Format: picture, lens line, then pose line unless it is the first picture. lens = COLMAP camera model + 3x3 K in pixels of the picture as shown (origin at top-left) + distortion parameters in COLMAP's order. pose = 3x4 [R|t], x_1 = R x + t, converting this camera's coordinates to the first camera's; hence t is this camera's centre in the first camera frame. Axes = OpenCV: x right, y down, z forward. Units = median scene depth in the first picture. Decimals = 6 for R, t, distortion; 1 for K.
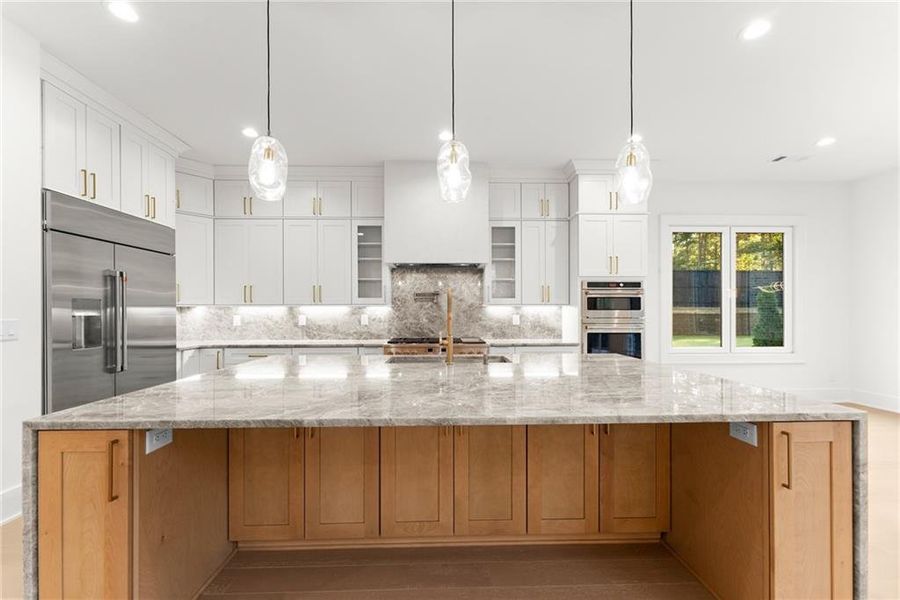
lens RADIAL K [[371.0, 0, 451.5], [0, 371.0, 313.1], [0, 0, 1]] dist [0.005250, 0.000203]
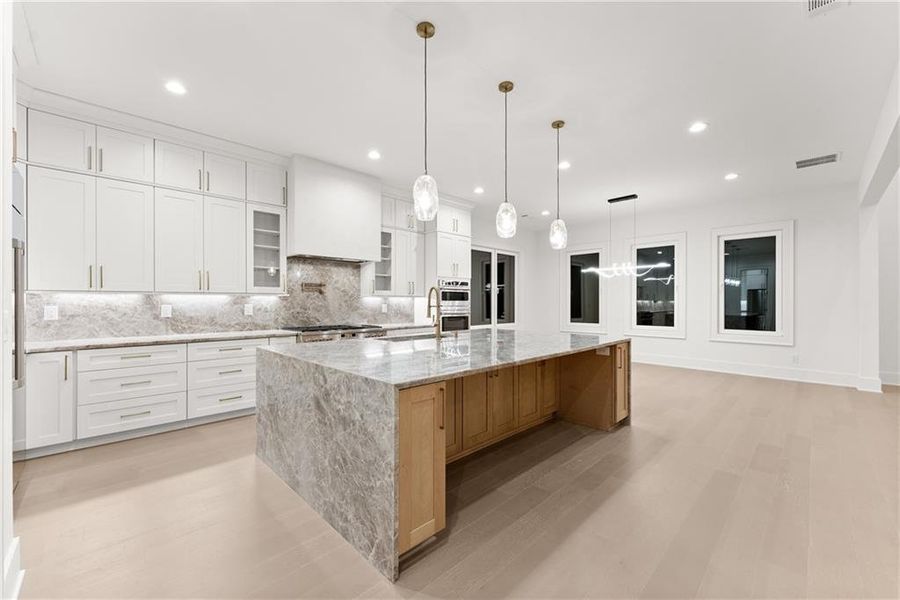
lens RADIAL K [[371.0, 0, 443.2], [0, 371.0, 301.2], [0, 0, 1]] dist [0.005250, 0.000203]
pose [[0.730159, 0.004205, 0.683264, -0.519942], [-0.000485, 0.999984, -0.005636, 0.001478], [-0.683277, 0.003784, 0.730149, -0.021778]]
